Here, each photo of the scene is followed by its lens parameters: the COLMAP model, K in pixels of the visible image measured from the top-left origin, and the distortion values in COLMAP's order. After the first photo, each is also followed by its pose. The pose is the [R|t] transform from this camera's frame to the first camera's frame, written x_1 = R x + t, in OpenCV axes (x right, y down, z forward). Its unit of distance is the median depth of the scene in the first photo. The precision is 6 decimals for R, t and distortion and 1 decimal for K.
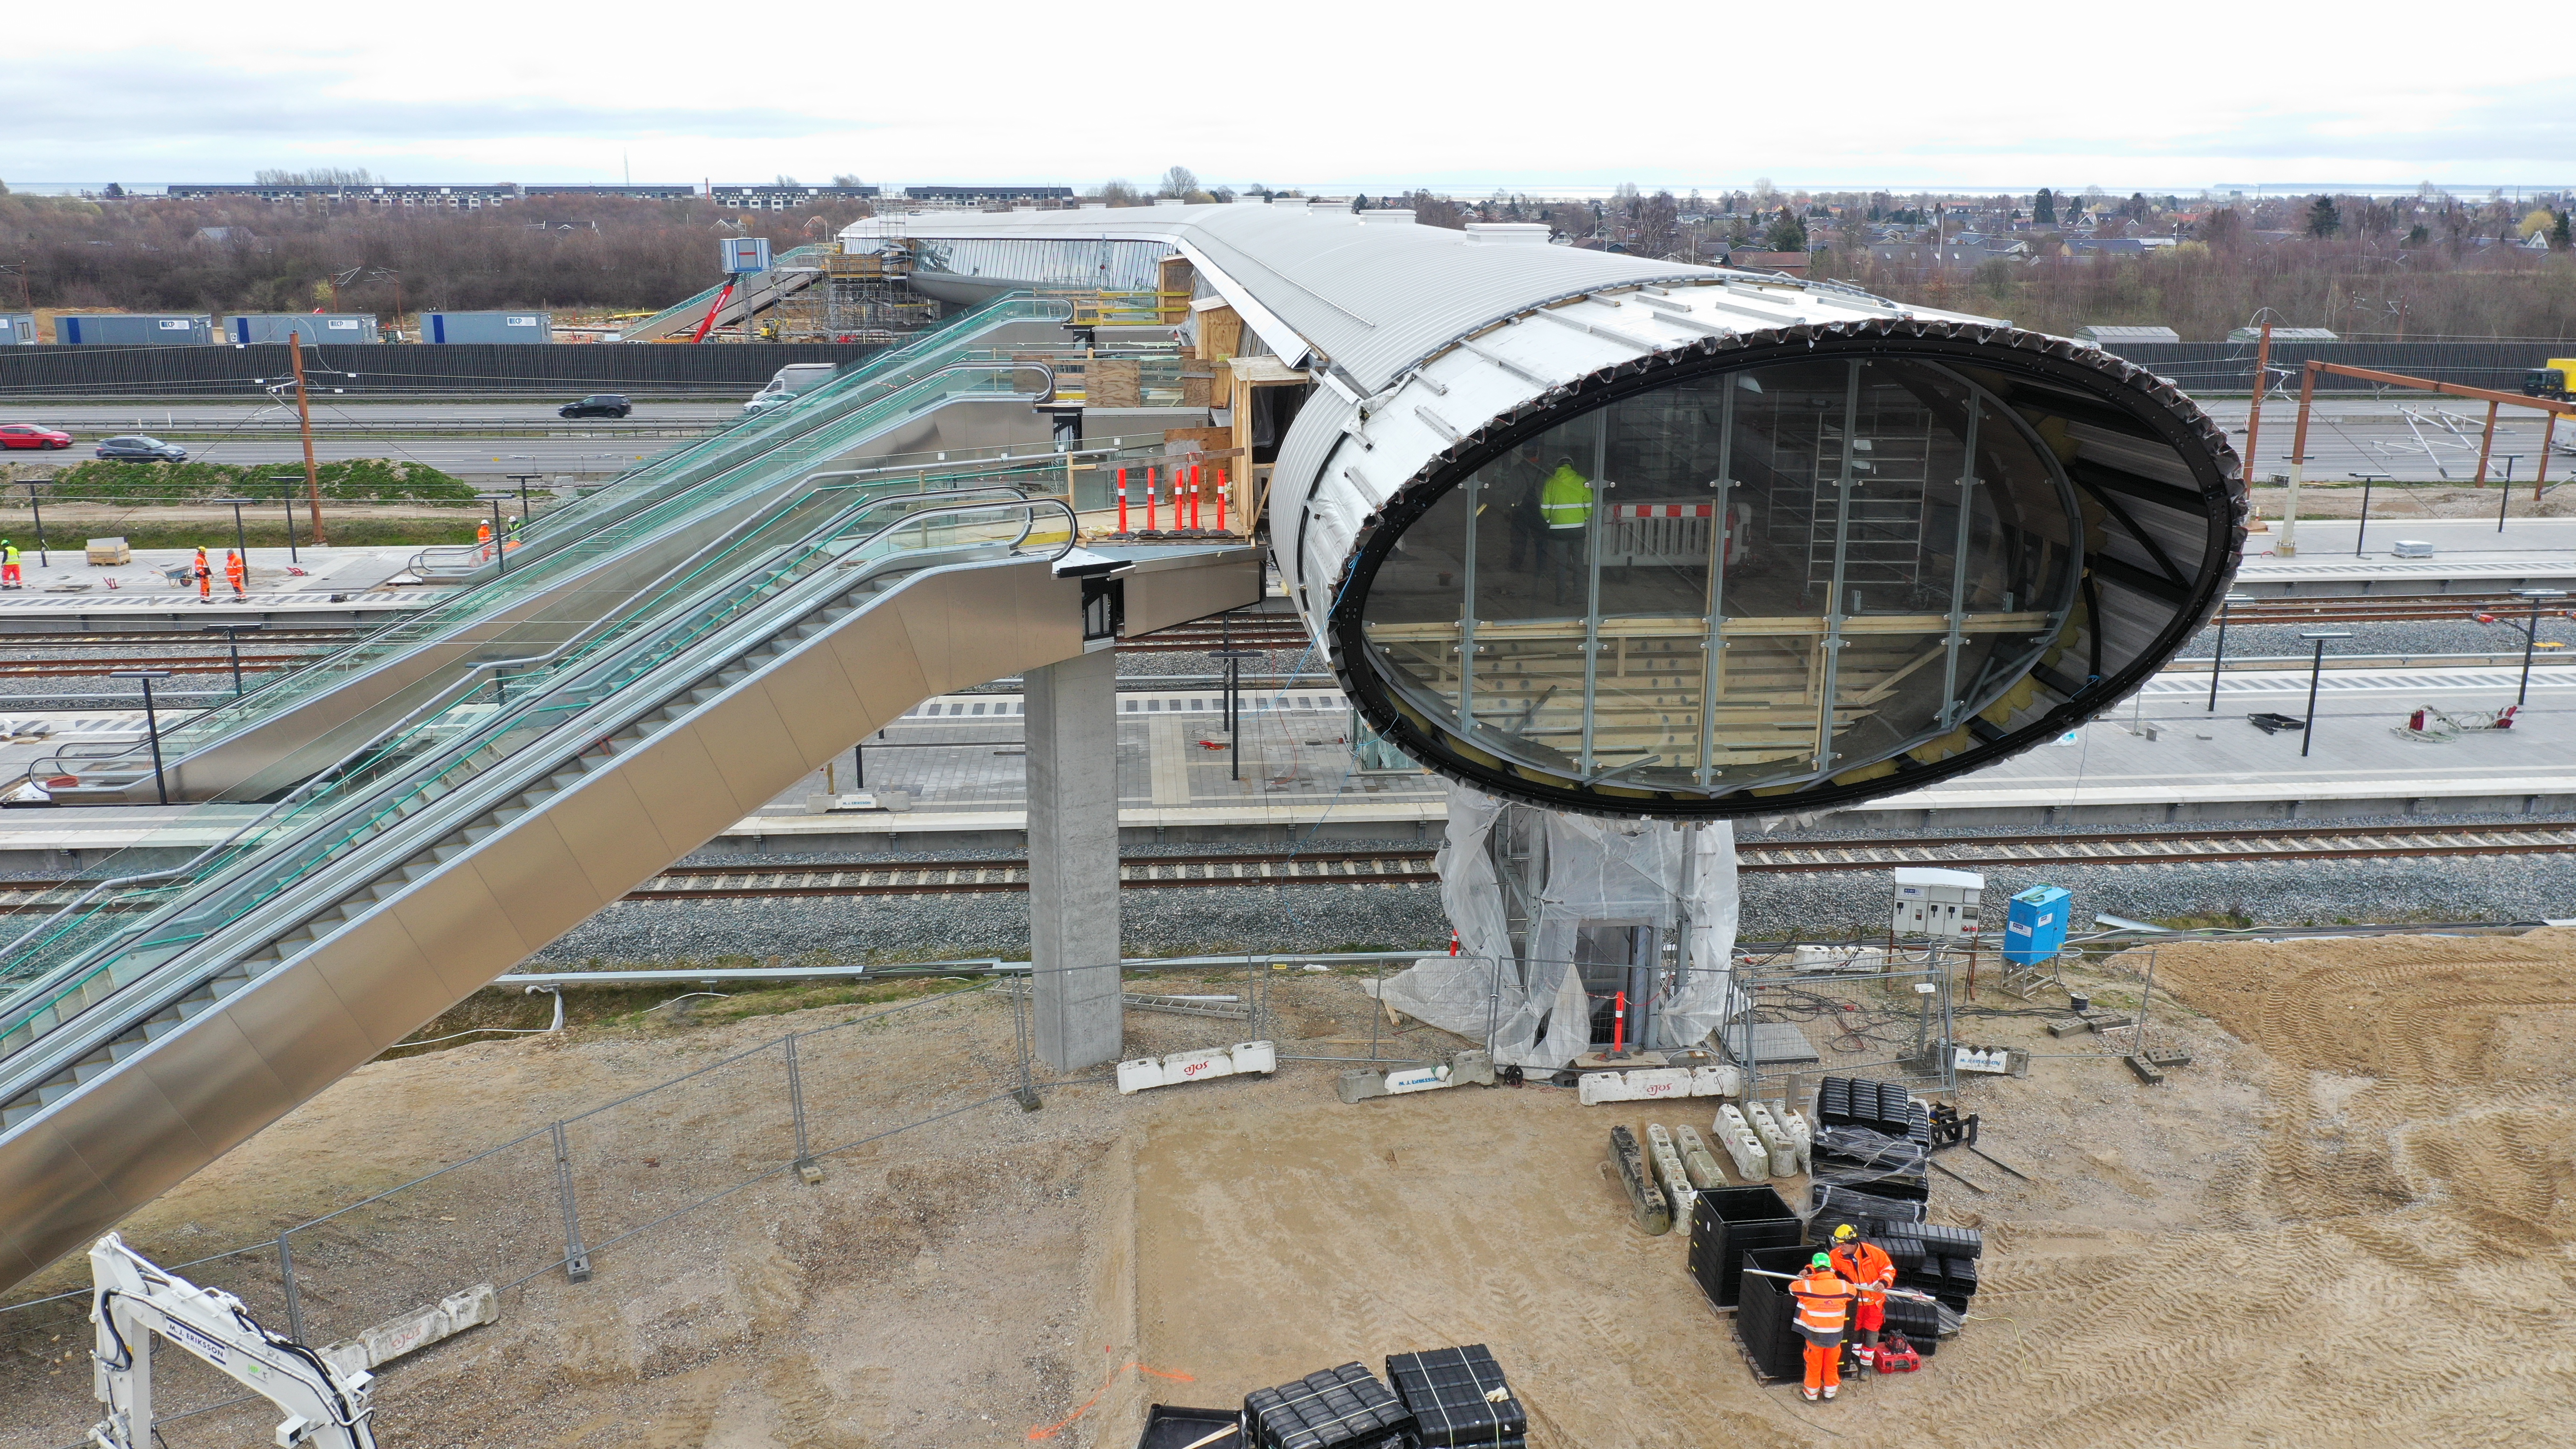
lens RADIAL K [[2020.1, 0, 1285.4], [0, 2020.1, 731.6], [0, 0, 1]] dist [-0.009491, 0.002793]
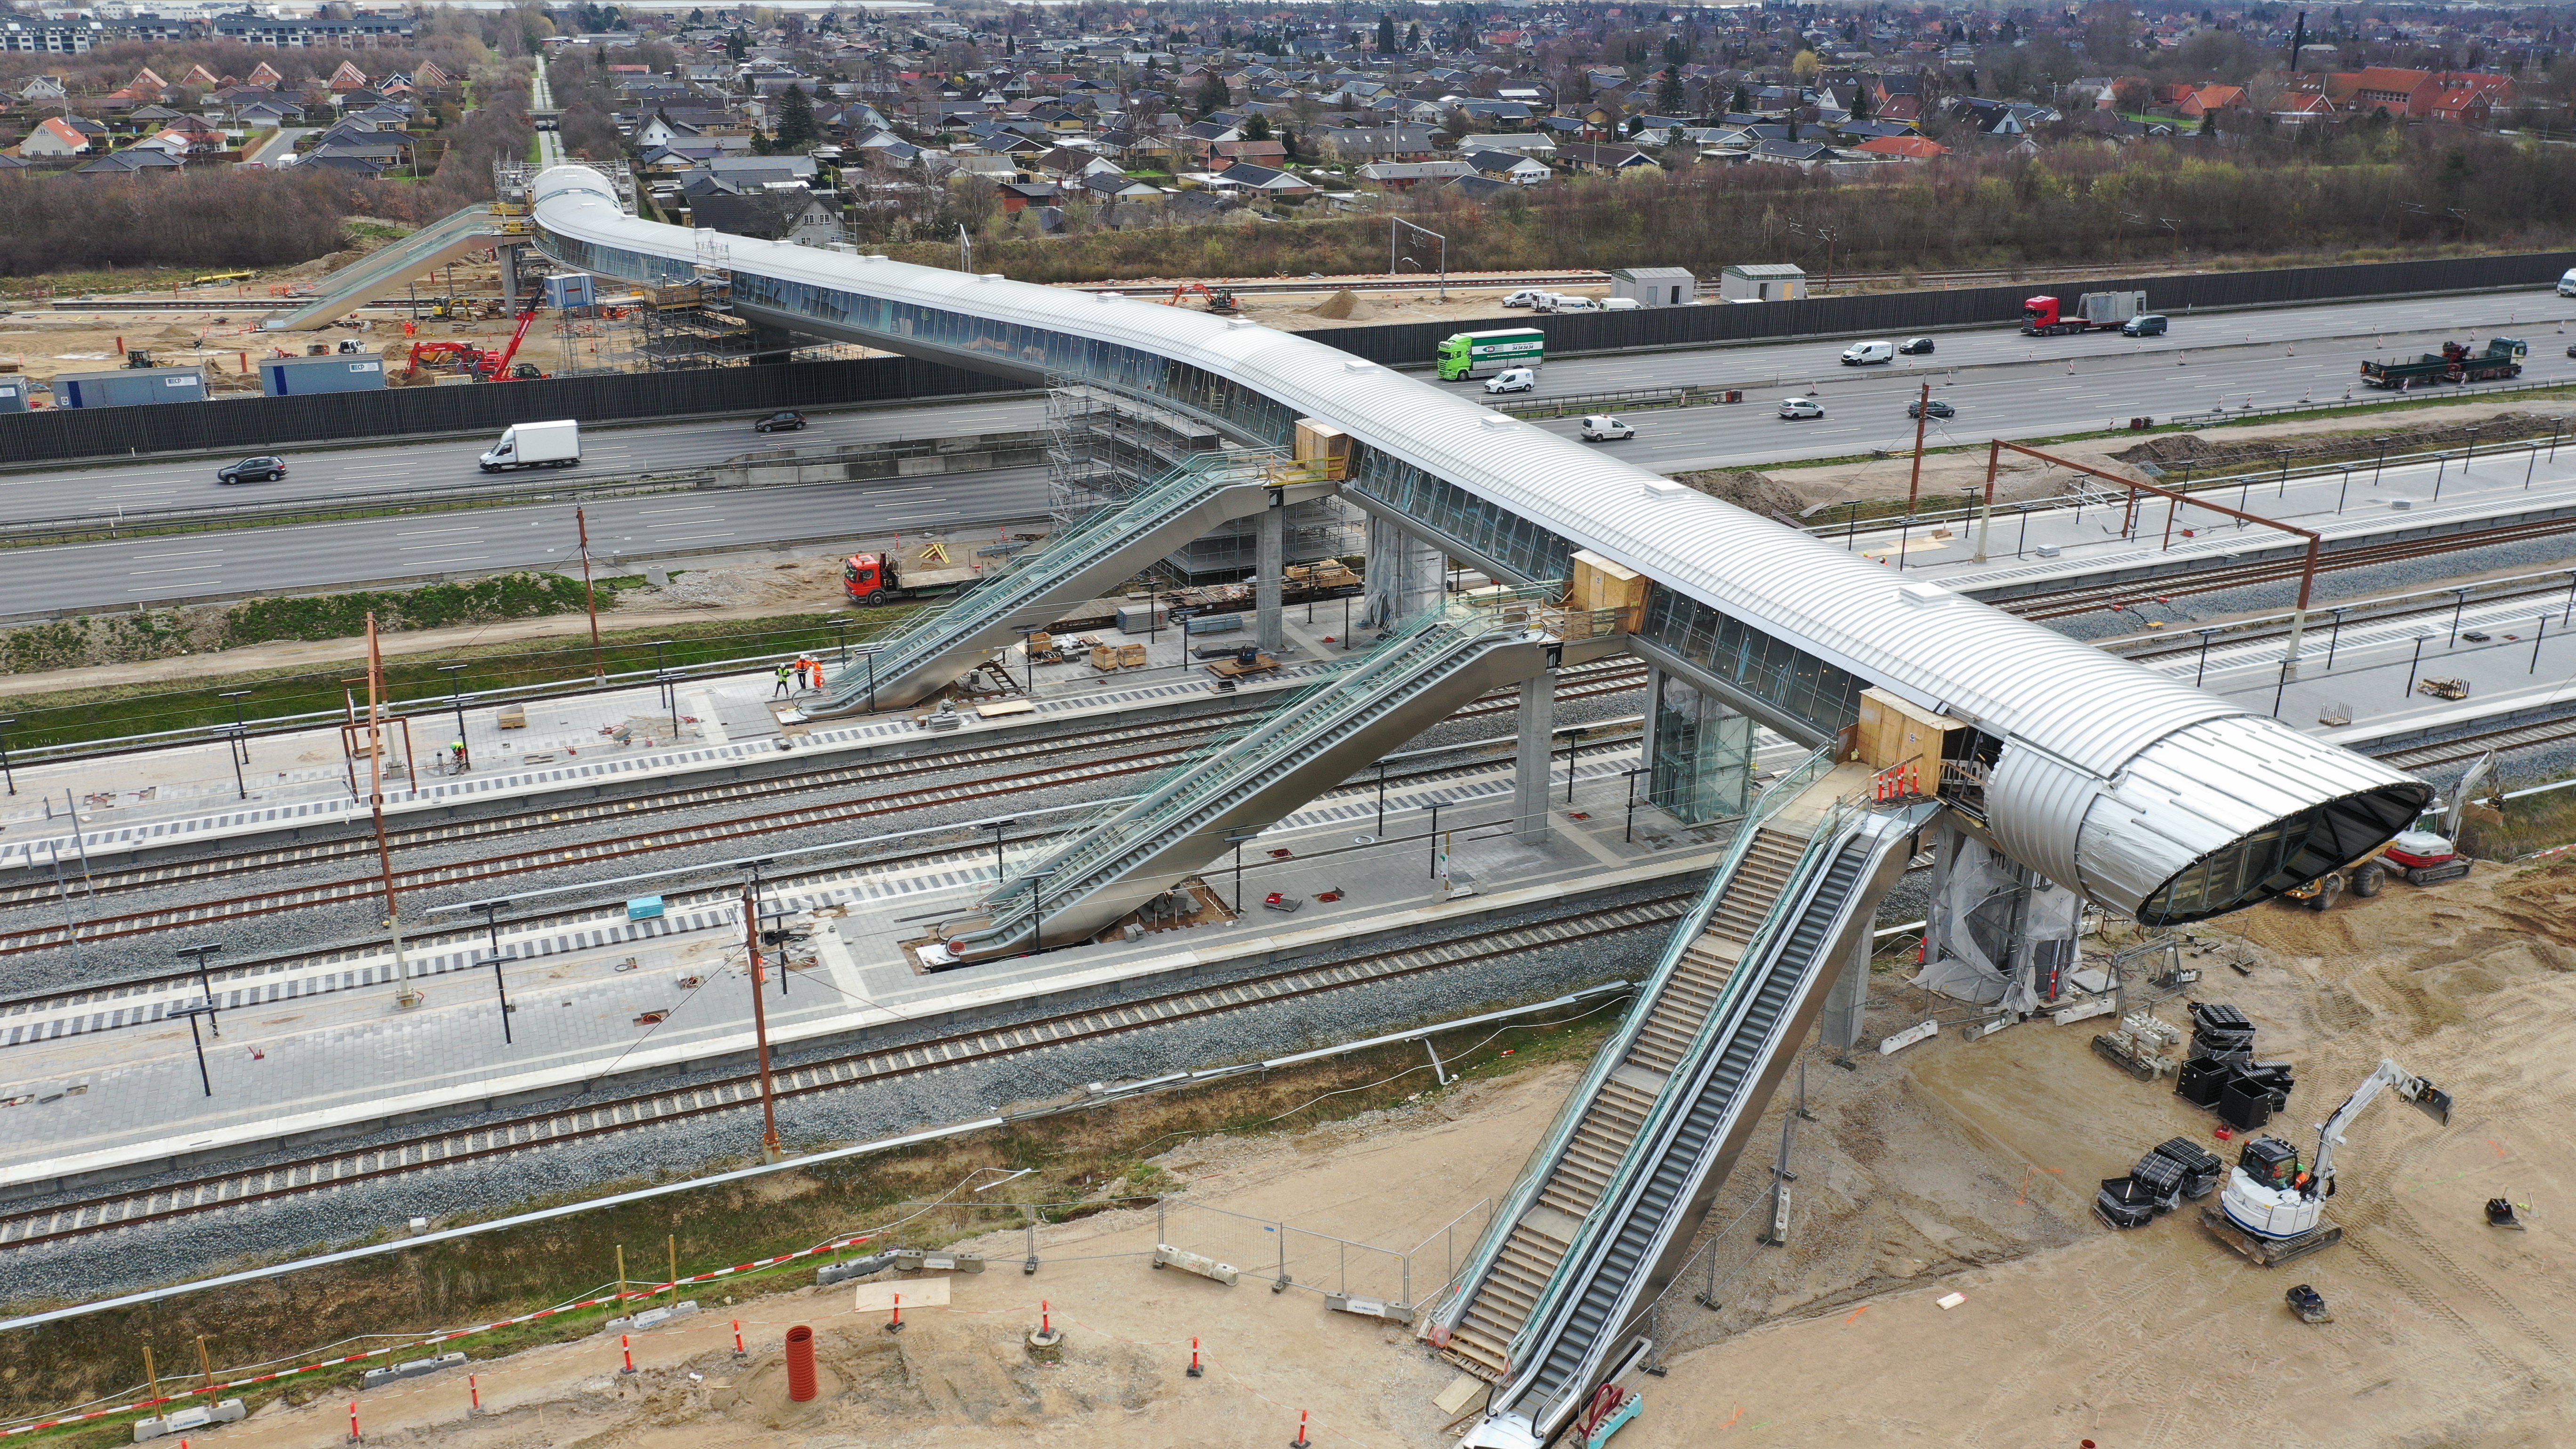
lens RADIAL K [[2020.1, 0, 1285.4], [0, 2020.1, 731.6], [0, 0, 1]] dist [-0.009491, 0.002793]
pose [[0.944944, -0.112767, 0.307187, -1.402954], [0.081615, 0.990297, 0.112478, -0.490298], [-0.316890, -0.081214, 0.944979, -0.864107]]
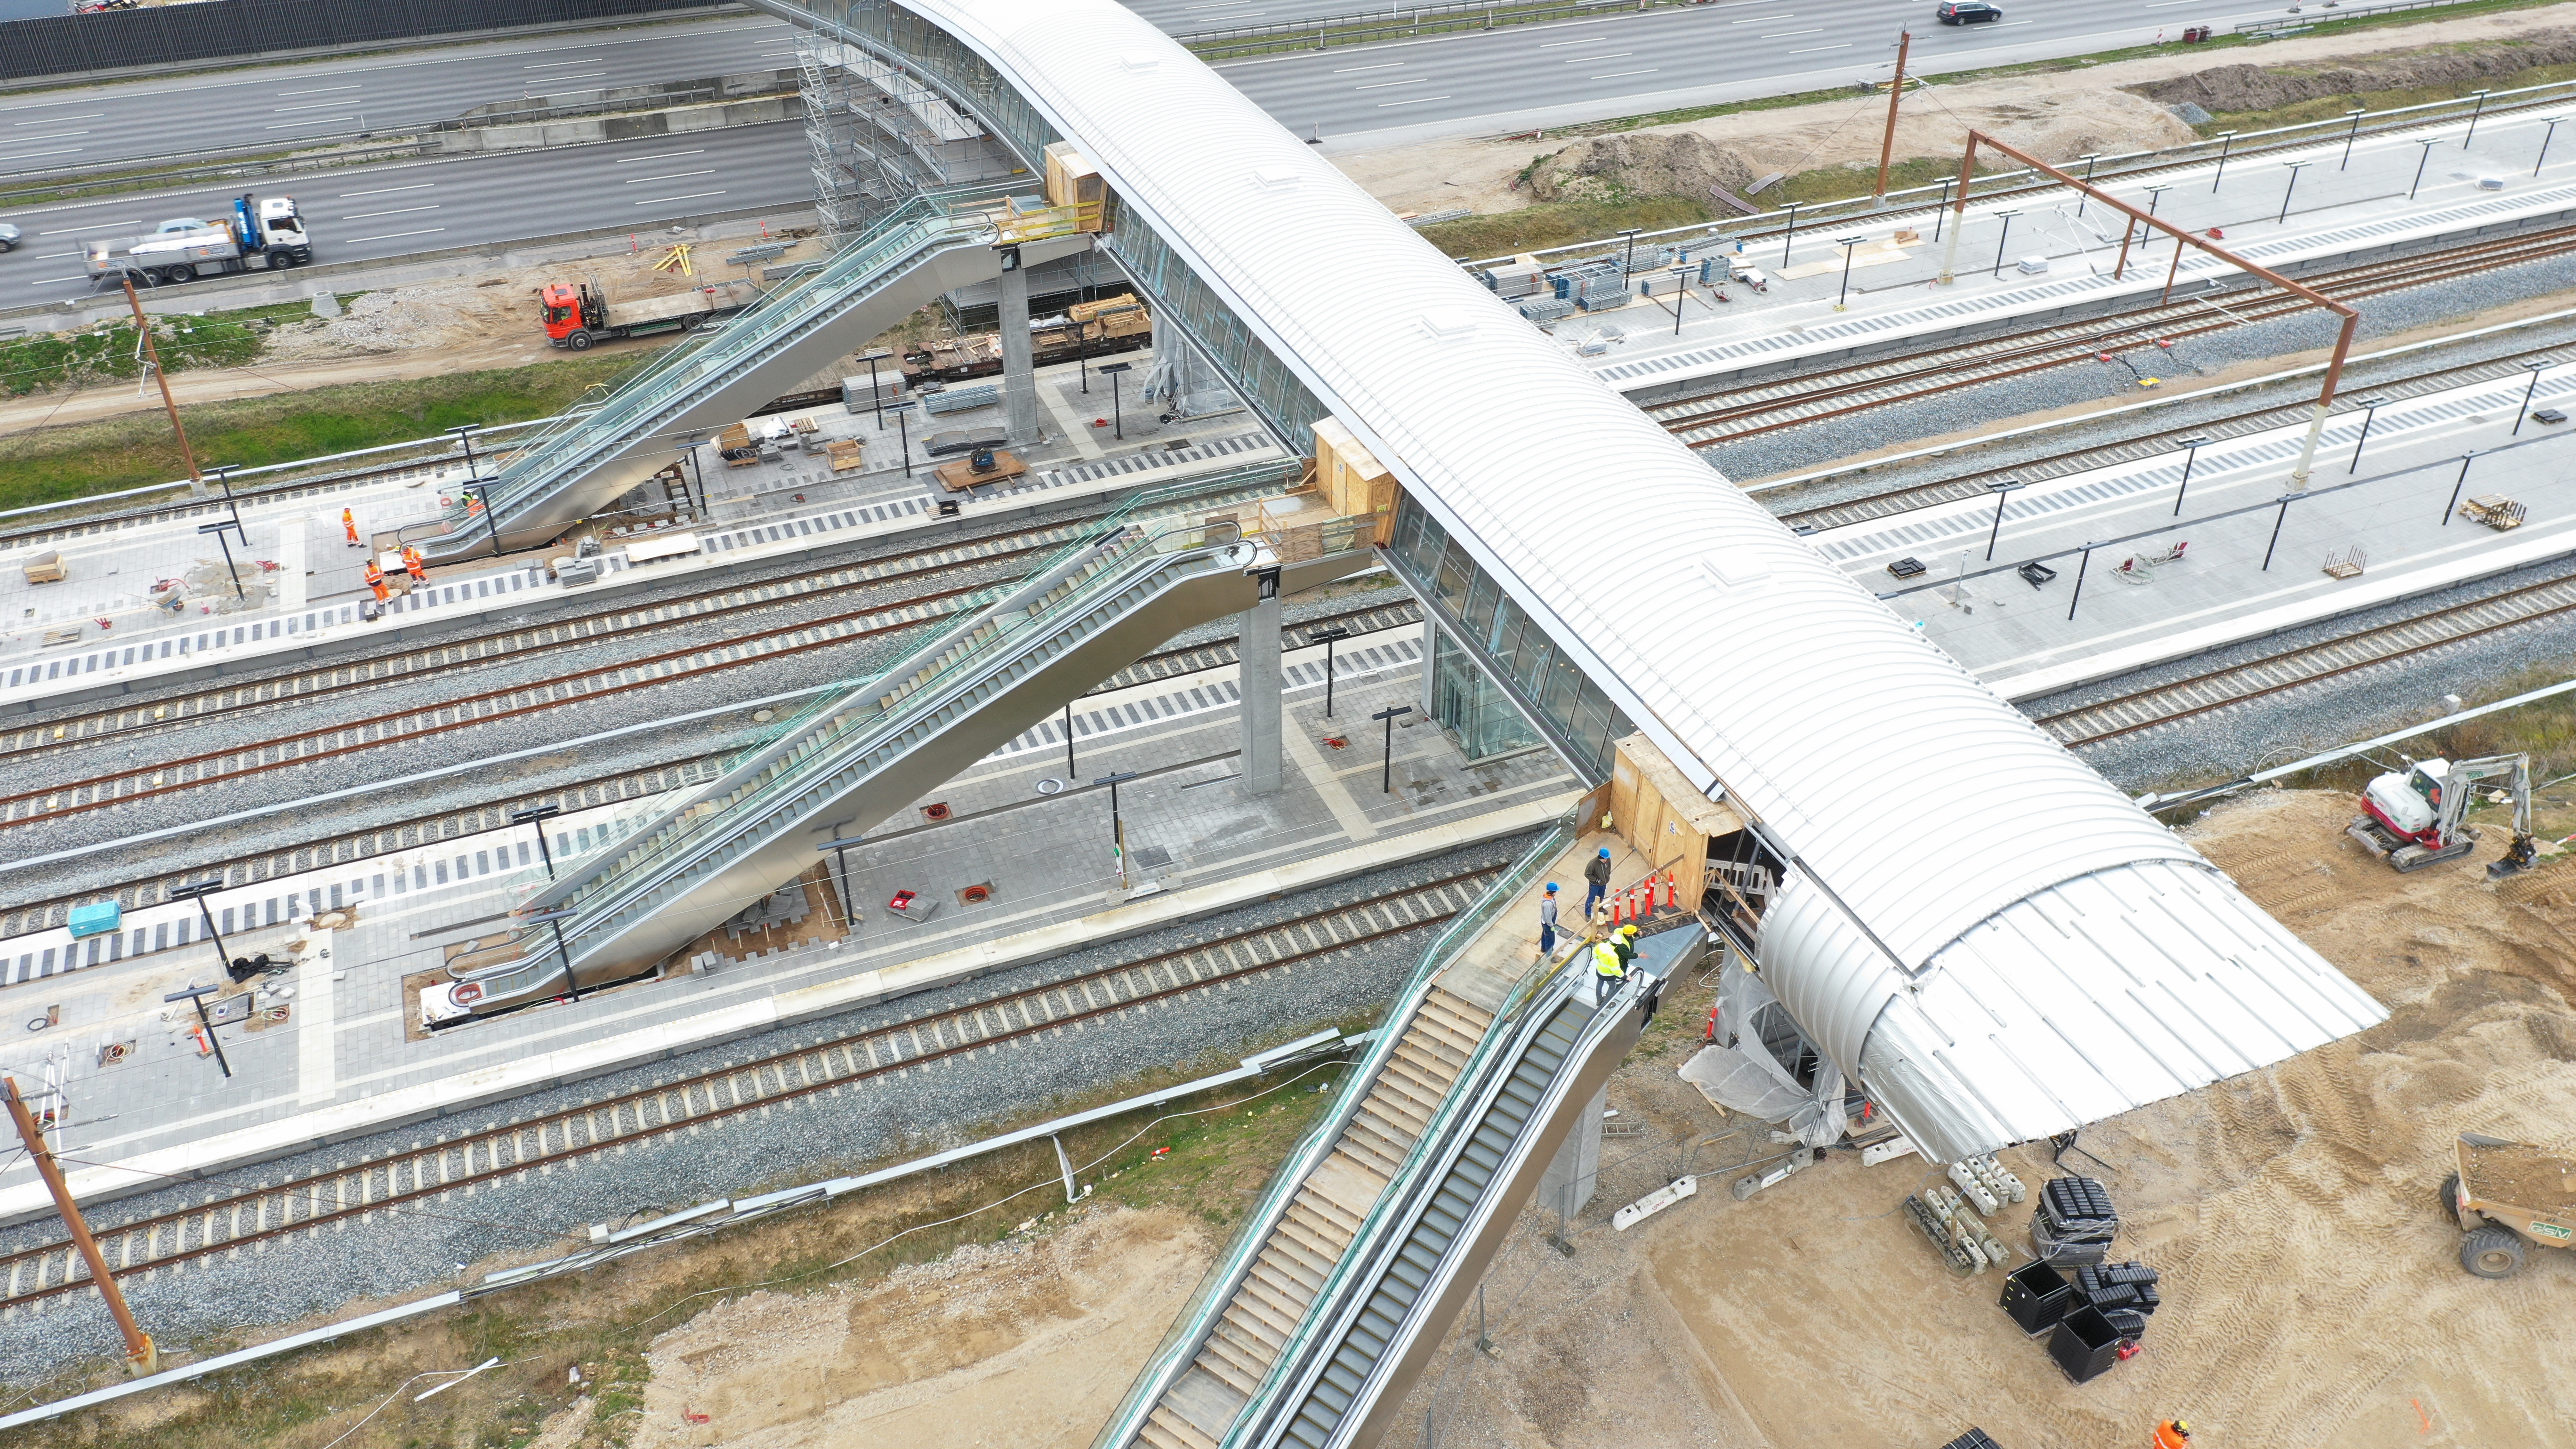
lens RADIAL K [[2020.1, 0, 1285.4], [0, 2020.1, 731.6], [0, 0, 1]] dist [-0.009491, 0.002793]
pose [[0.952386, -0.179833, 0.246213, -0.707071], [0.086042, 0.933235, 0.348810, -0.834502], [-0.292502, -0.311017, 0.904273, -0.276200]]
